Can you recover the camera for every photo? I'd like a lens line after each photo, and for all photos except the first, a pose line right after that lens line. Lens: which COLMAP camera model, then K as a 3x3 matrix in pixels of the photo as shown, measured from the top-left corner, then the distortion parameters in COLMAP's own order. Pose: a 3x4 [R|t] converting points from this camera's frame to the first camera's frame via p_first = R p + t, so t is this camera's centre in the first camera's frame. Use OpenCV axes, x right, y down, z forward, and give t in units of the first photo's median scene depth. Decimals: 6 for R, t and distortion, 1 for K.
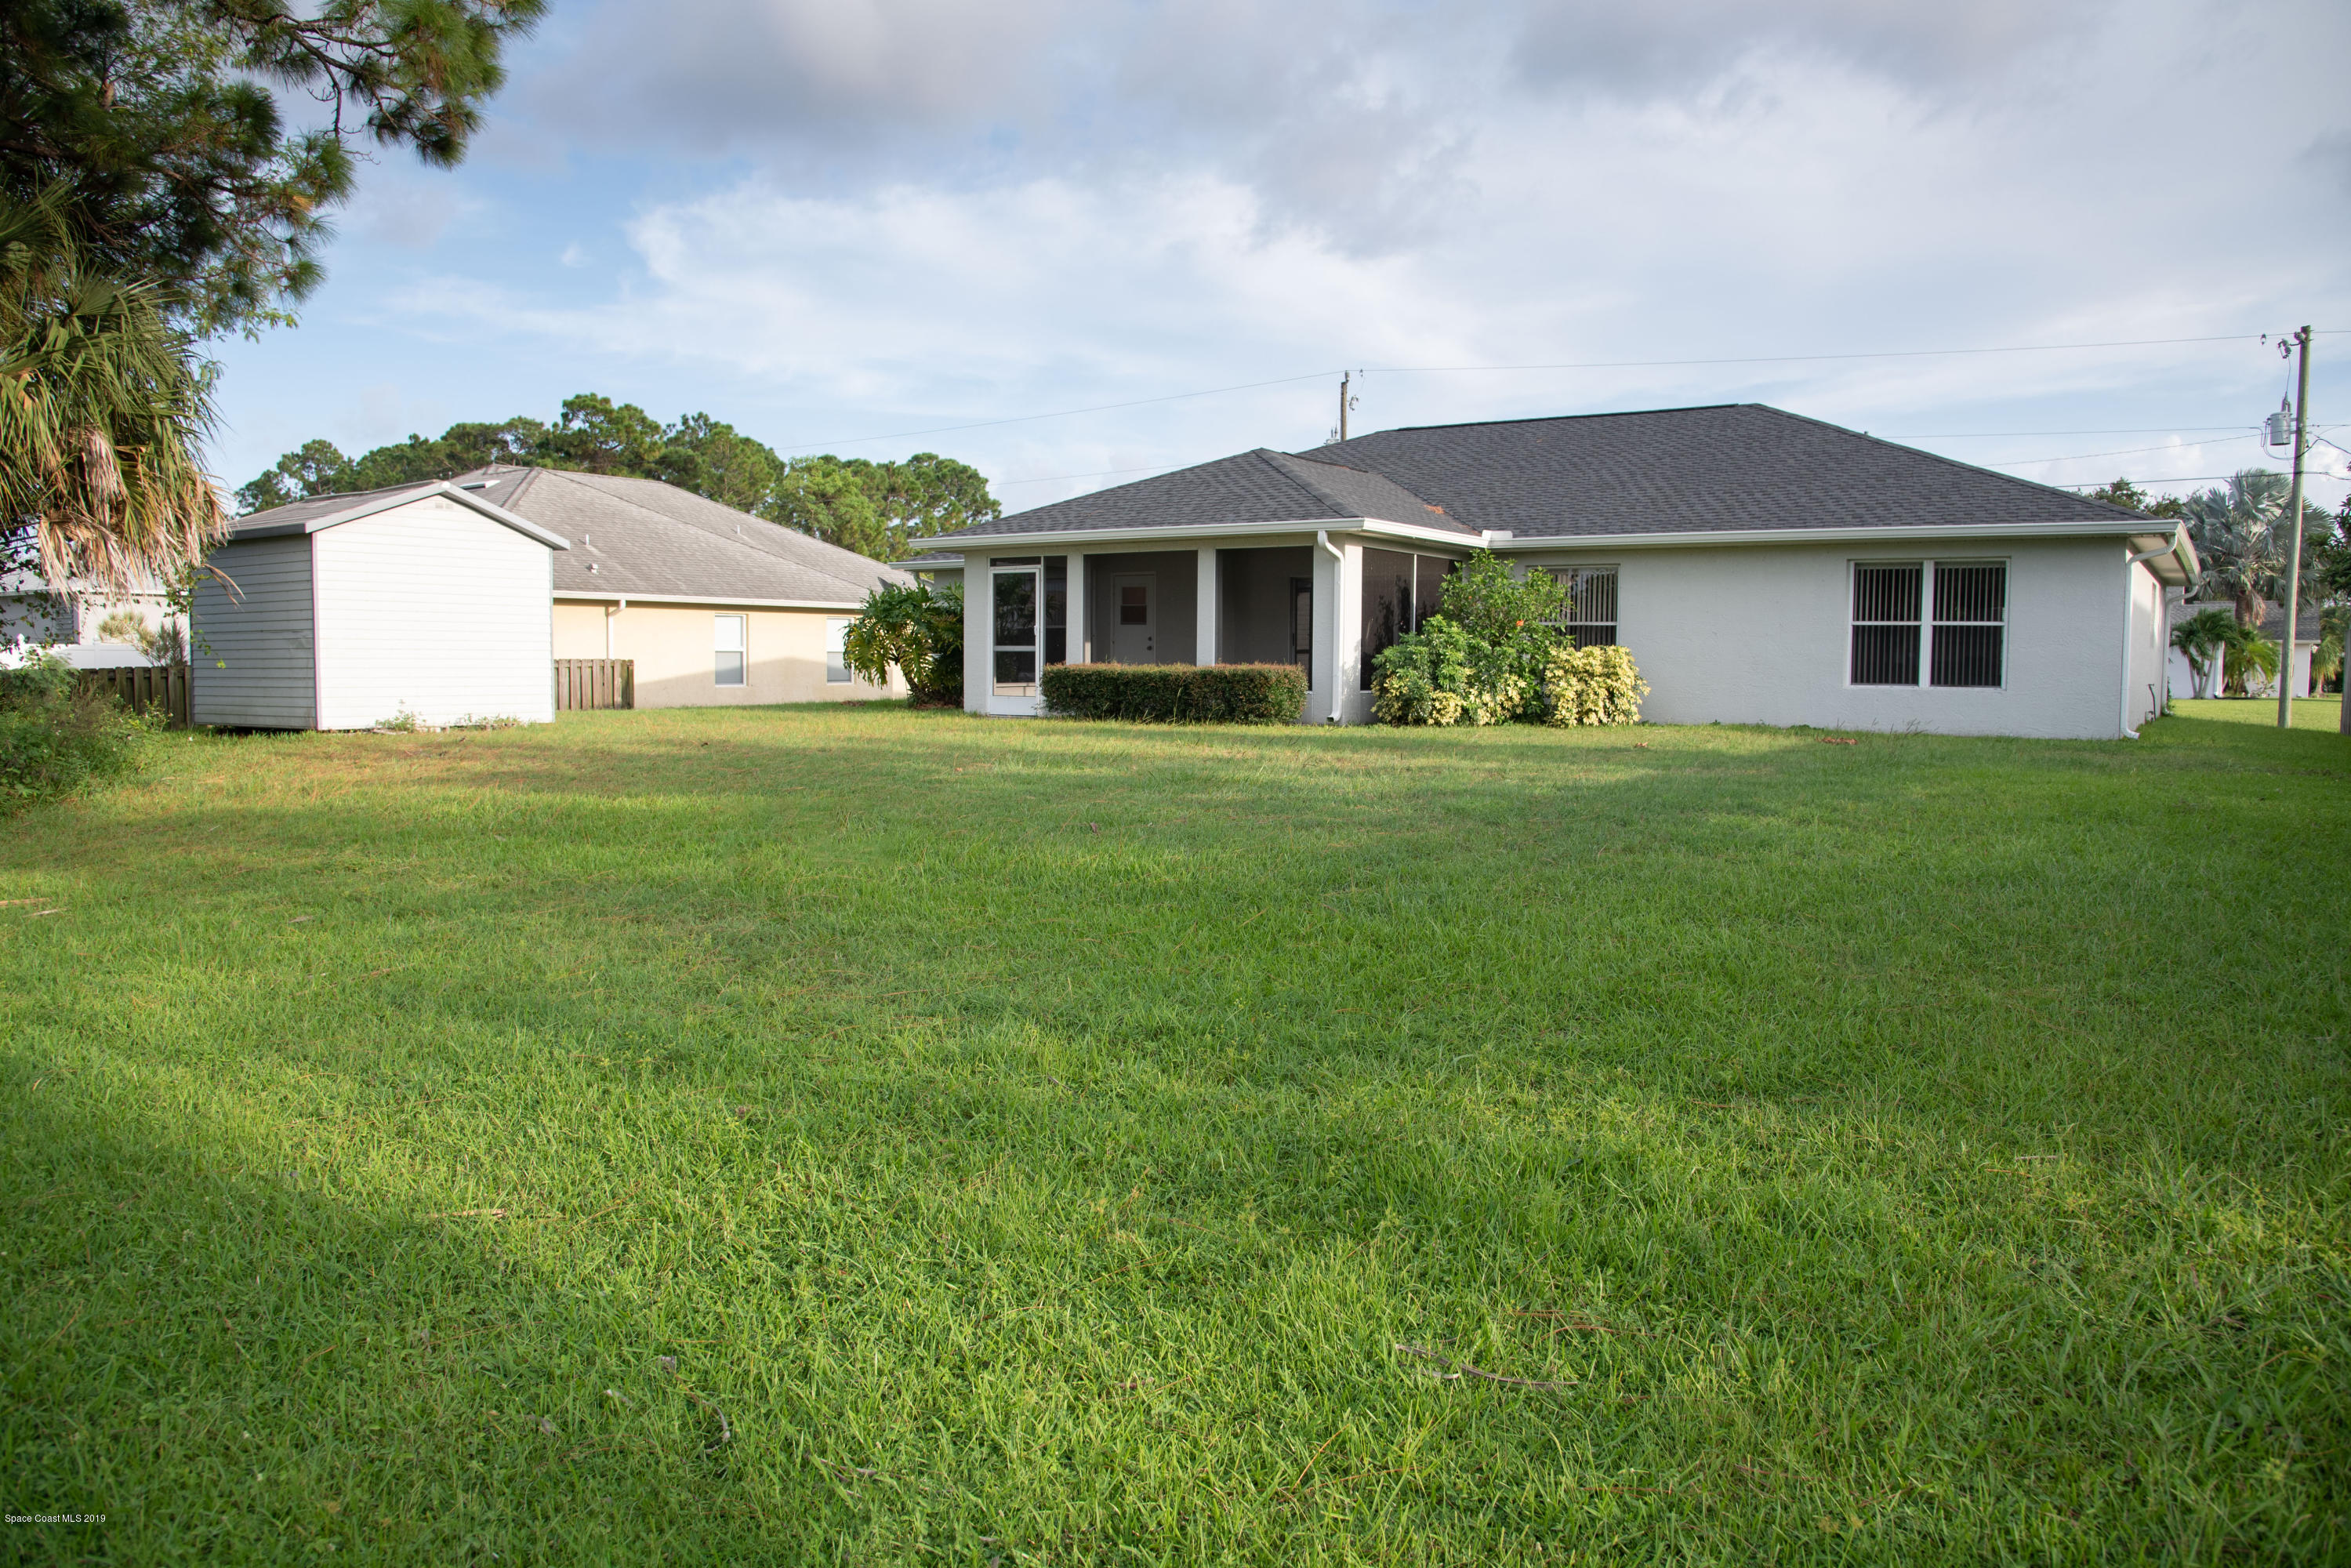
lens RADIAL K [[1644.7, 0, 1178.6], [0, 1644.7, 800.7], [0, 0, 1]] dist [-0.116224, 0.067352]
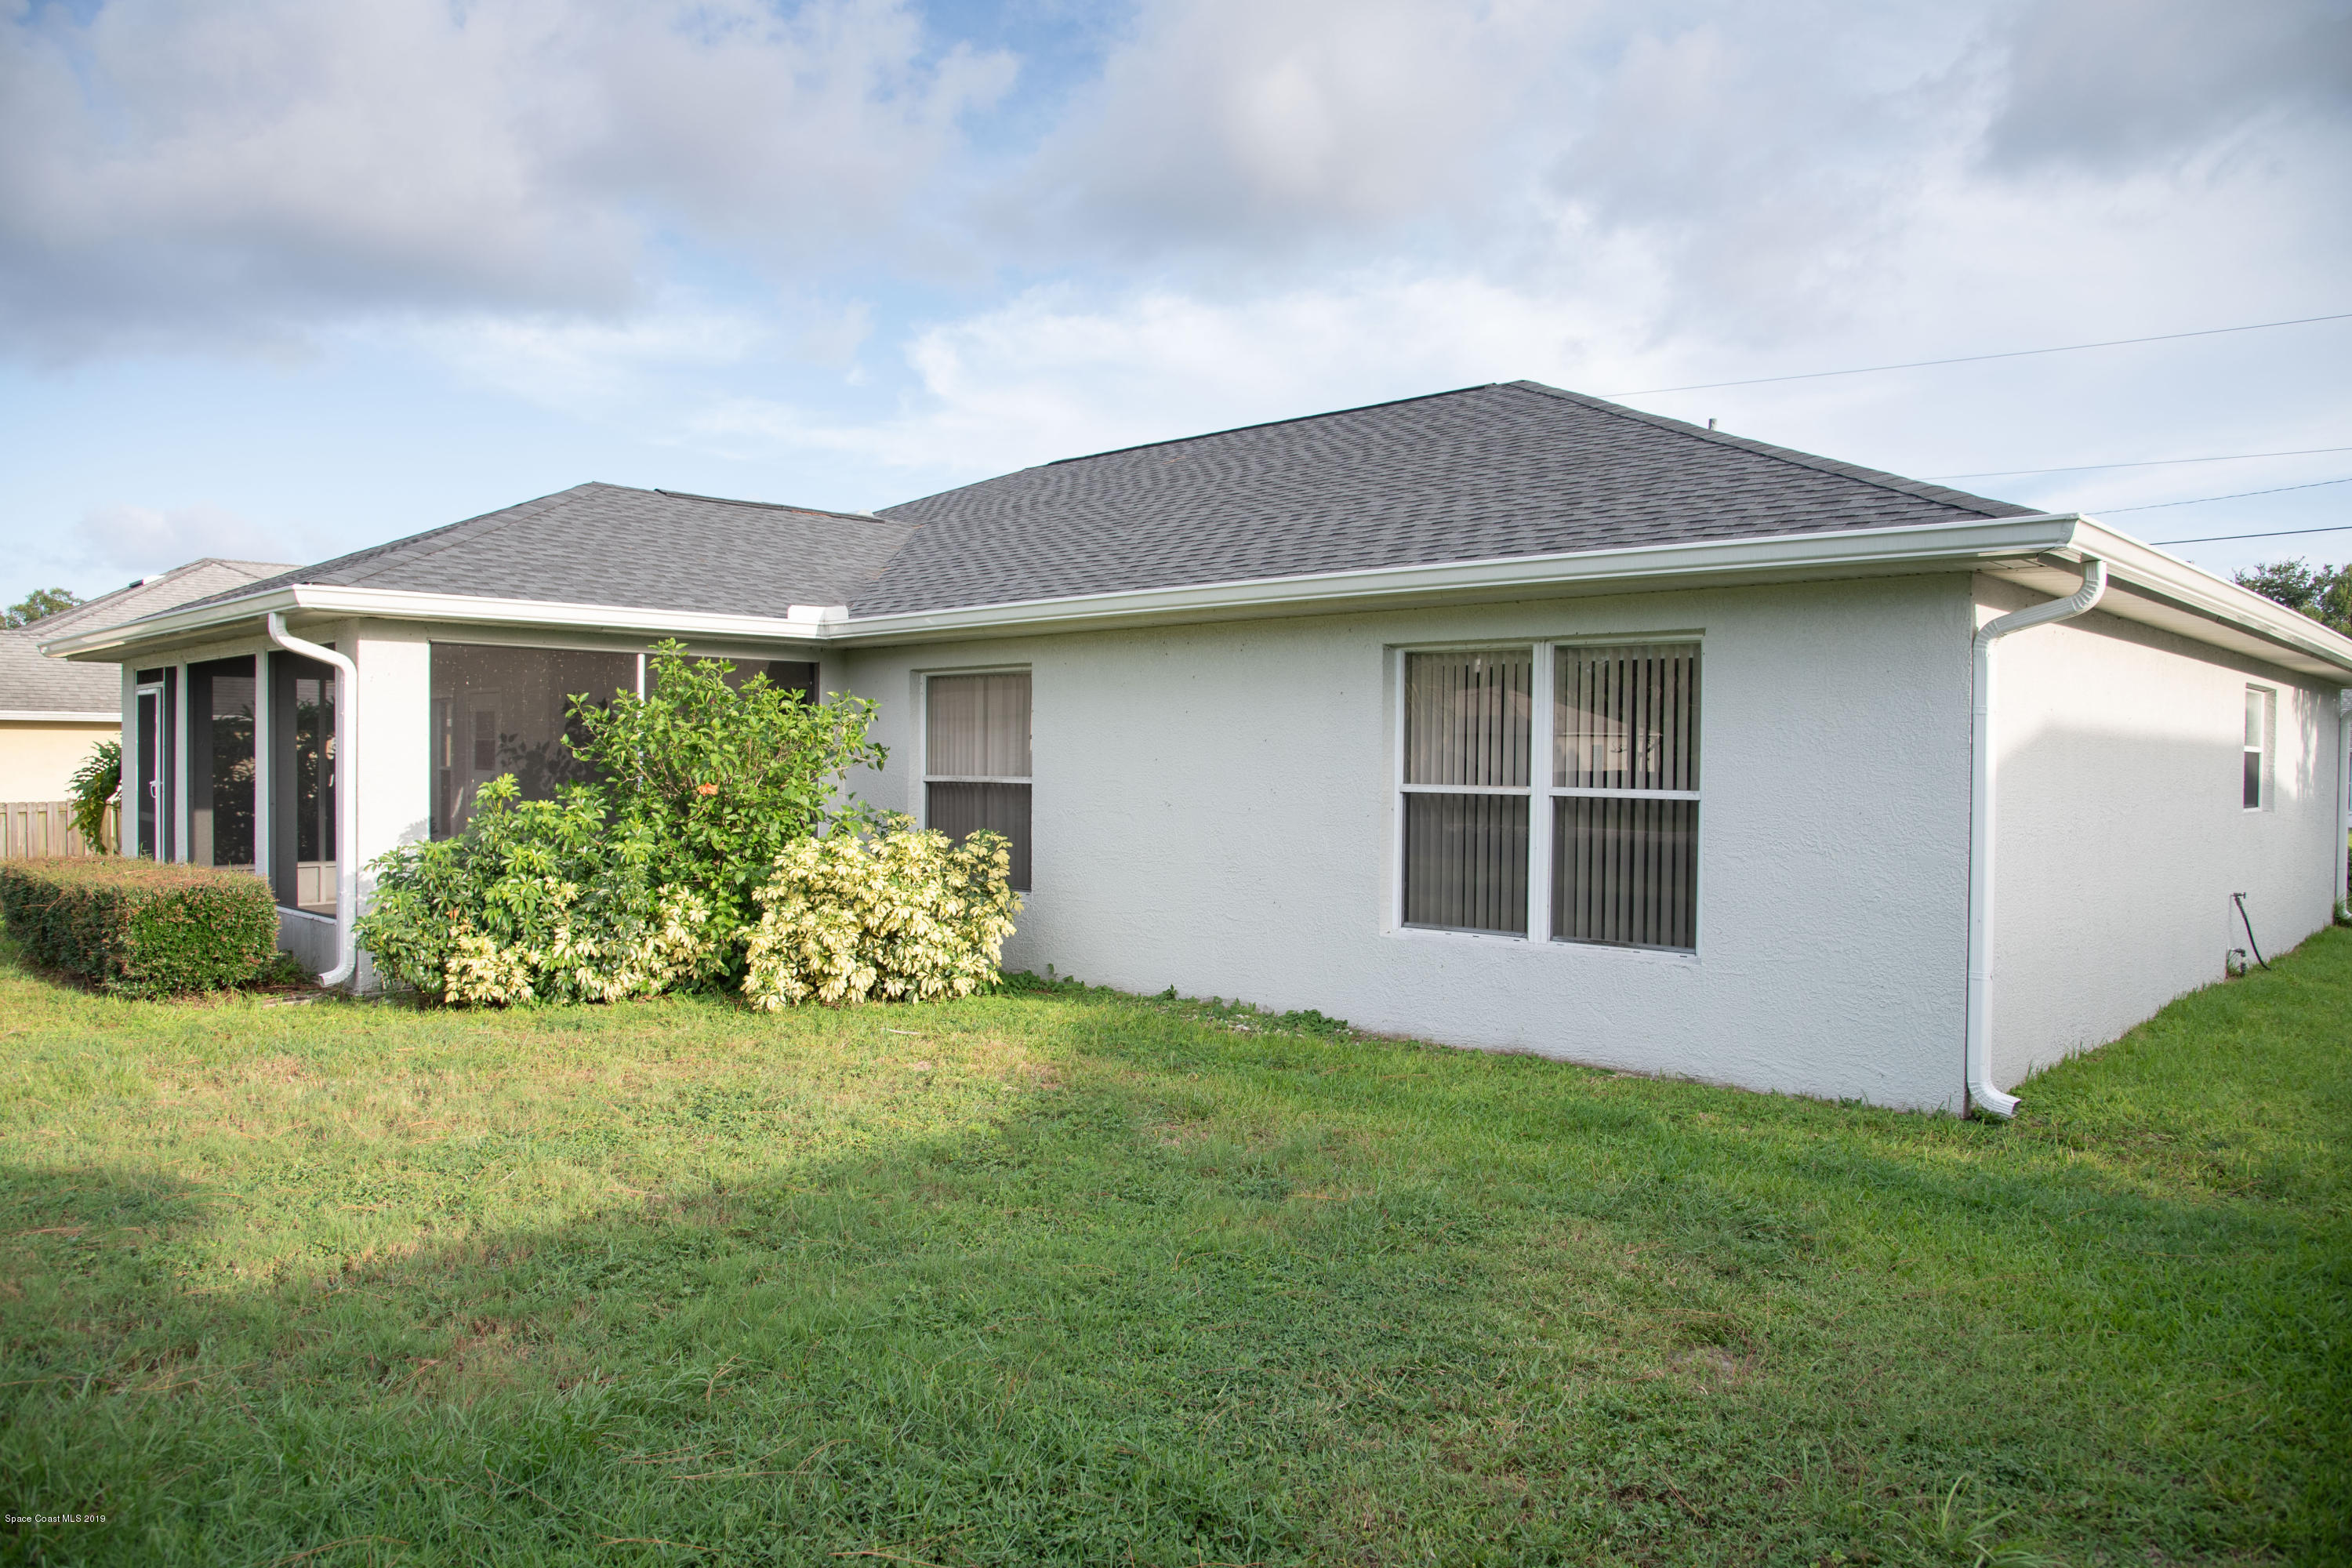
lens RADIAL K [[1645.3, 0, 1171.3], [0, 1645.3, 771.0], [0, 0, 1]] dist [-0.116224, 0.067352]
pose [[0.985781, 0.001161, -0.168029, 0.430774], [-0.014562, 0.996804, -0.078545, -0.078447], [0.167401, 0.079875, 0.982648, 0.546353]]
